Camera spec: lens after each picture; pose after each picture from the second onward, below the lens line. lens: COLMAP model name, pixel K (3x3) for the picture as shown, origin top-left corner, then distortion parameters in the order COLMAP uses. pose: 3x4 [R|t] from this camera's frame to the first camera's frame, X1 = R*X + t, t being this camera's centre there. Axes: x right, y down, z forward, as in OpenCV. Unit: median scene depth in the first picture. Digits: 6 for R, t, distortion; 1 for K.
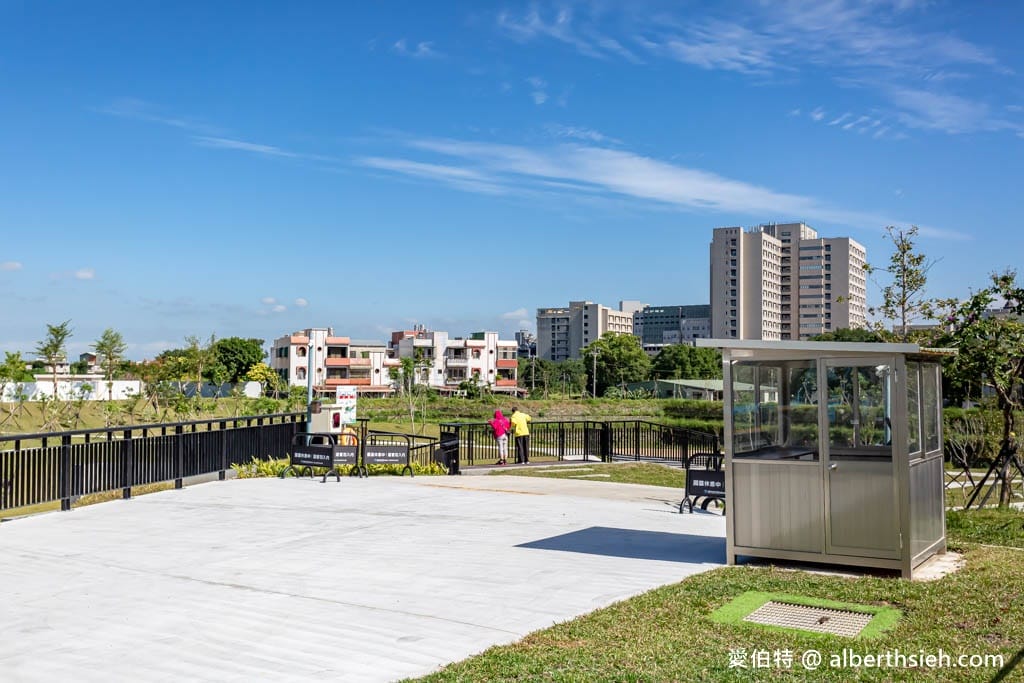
lens RADIAL K [[988.2, 0, 508.2], [0, 988.2, 341.2], [0, 0, 1]] dist [0.001978, -0.000202]
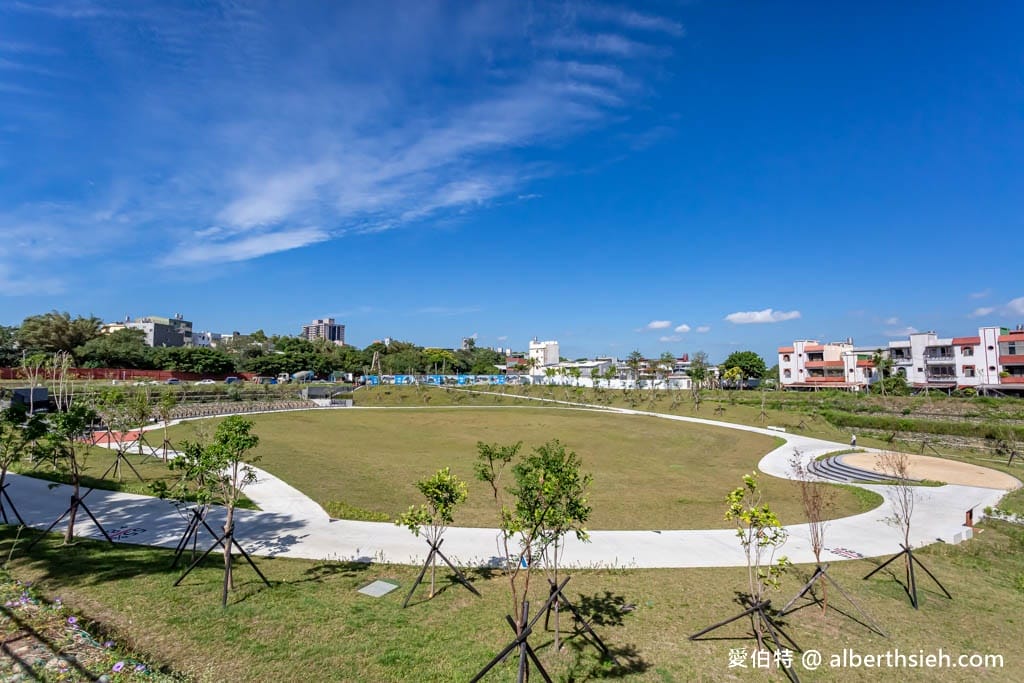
lens RADIAL K [[479.4, 0, 512.7], [0, 479.4, 342.7], [0, 0, 1]] dist [-0.001479, 0.004482]
pose [[0.159531, -0.080289, -0.983923, 0.378913], [0.035539, 0.996508, -0.075554, 0.025176], [0.986553, -0.022914, 0.161827, 0.476551]]
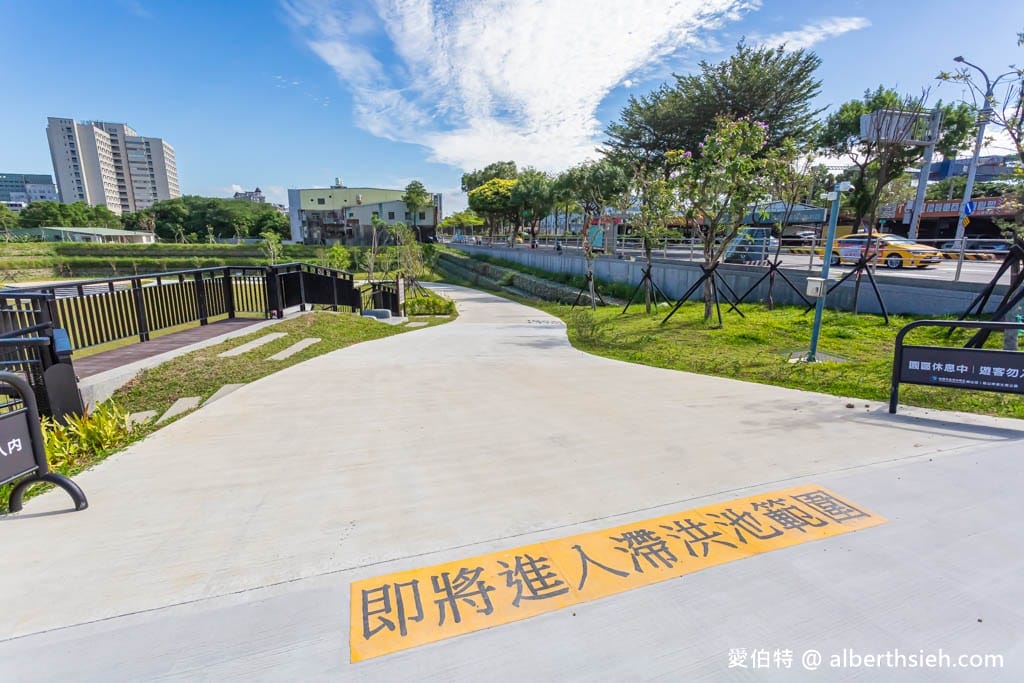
lens RADIAL K [[483.1, 0, 510.9], [0, 483.1, 340.9], [0, 0, 1]] dist [0.001083, 0.001330]
pose [[0.584882, -0.180087, 0.790874, -0.017765], [-0.032798, 0.968993, 0.244901, 0.007500], [-0.810455, -0.169177, 0.560840, 0.113650]]
